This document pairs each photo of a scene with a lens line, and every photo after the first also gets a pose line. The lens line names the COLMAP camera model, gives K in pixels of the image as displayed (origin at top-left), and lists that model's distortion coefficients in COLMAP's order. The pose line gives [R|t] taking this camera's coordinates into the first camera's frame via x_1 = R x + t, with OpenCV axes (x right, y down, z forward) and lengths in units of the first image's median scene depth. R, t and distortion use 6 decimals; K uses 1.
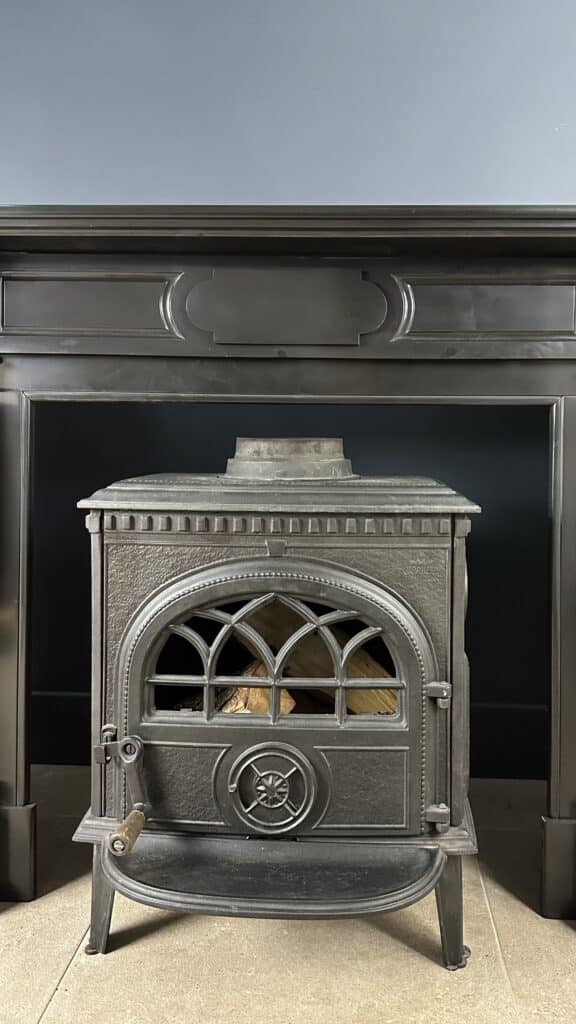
lens RADIAL K [[726.4, 0, 345.0], [0, 726.4, 445.2], [0, 0, 1]] dist [0.121867, -0.127593]
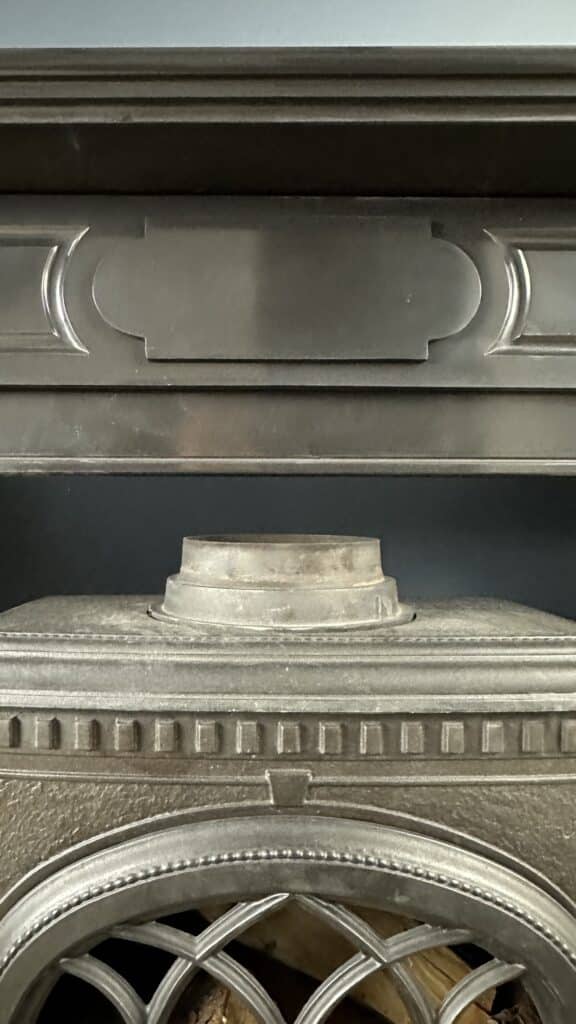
lens RADIAL K [[666.4, 0, 254.2], [0, 666.4, 506.1], [0, 0, 1]] dist [-0.000377, -0.000693]
pose [[0.999692, -0.006801, 0.023851, -0.124778], [0.007379, 0.999678, -0.024270, -0.025437], [-0.023678, 0.024438, 0.999421, 0.575947]]
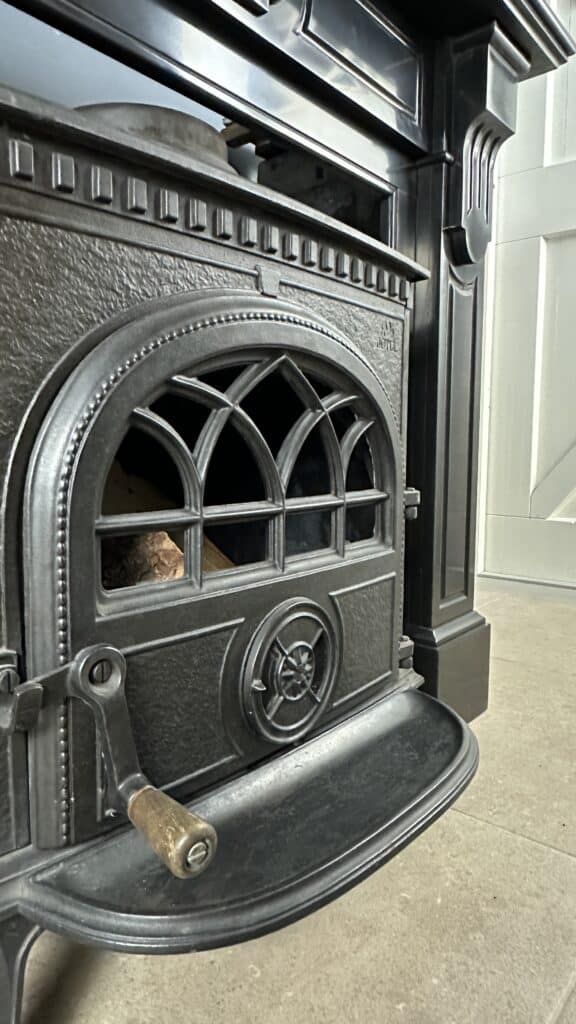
lens RADIAL K [[666.4, 0, 254.2], [0, 666.4, 506.1], [0, 0, 1]] dist [-0.000377, -0.000693]
pose [[0.643502, -0.084768, 0.760736, -0.517839], [0.028045, 0.995793, 0.087237, 0.272078], [-0.764930, -0.034802, 0.643172, 0.661081]]
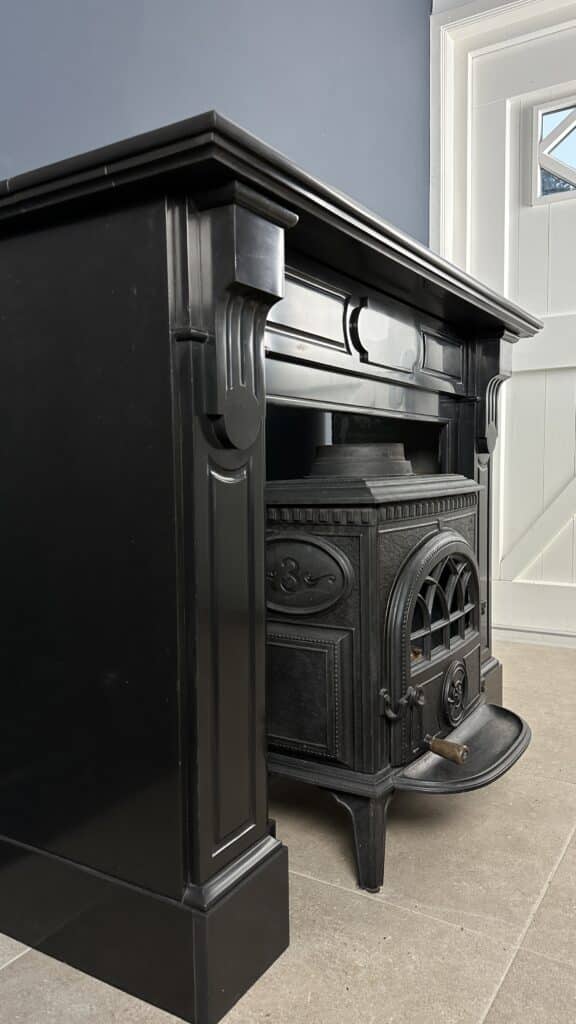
lens RADIAL K [[732.7, 0, 288.1], [0, 732.7, 524.3], [0, 0, 1]] dist [0.074303, -0.110287]
pose [[0.502951, -0.087172, 0.859908, -1.388332], [0.042855, 0.996192, 0.075922, 0.027917], [-0.863252, -0.001334, 0.504771, 0.563631]]
